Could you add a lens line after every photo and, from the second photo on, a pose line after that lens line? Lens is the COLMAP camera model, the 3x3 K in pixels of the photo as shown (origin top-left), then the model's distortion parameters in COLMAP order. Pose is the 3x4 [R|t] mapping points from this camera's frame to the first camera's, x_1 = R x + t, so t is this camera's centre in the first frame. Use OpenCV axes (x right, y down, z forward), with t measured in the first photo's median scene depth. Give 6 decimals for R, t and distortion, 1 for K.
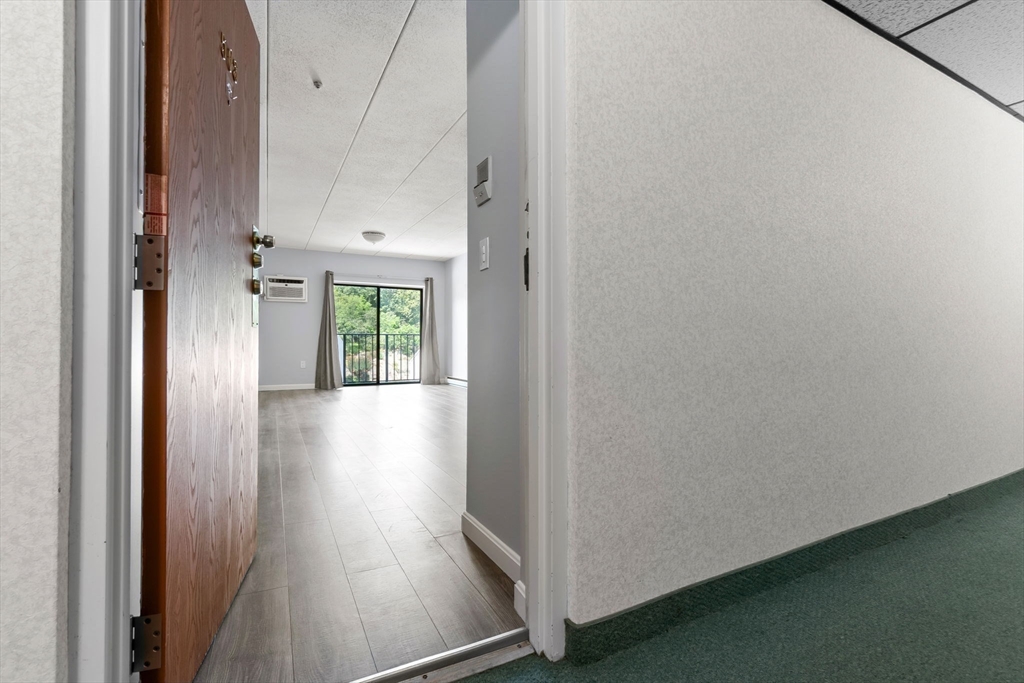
lens RADIAL K [[480.4, 0, 515.8], [0, 480.4, 336.3], [0, 0, 1]] dist [-0.001478, -0.000091]
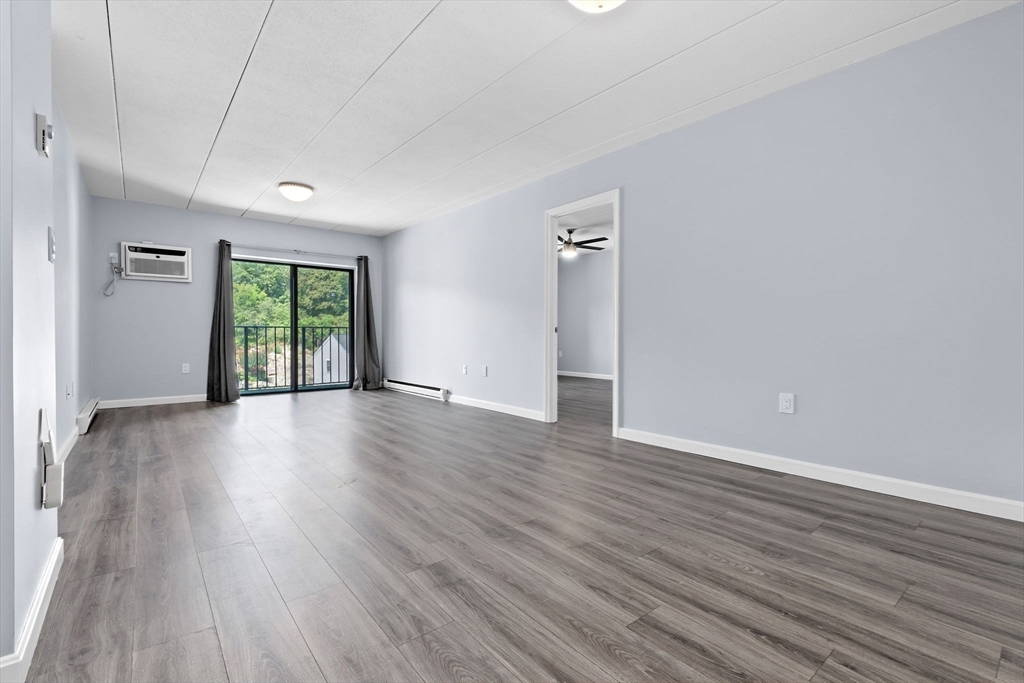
lens RADIAL K [[454.7, 0, 517.9], [0, 454.7, 337.1], [0, 0, 1]] dist [-0.004007, 0.000072]
pose [[0.976210, -0.002299, 0.216816, -0.101035], [-0.001589, 0.999841, 0.017758, -0.001499], [-0.216823, -0.017680, 0.976051, 0.221501]]
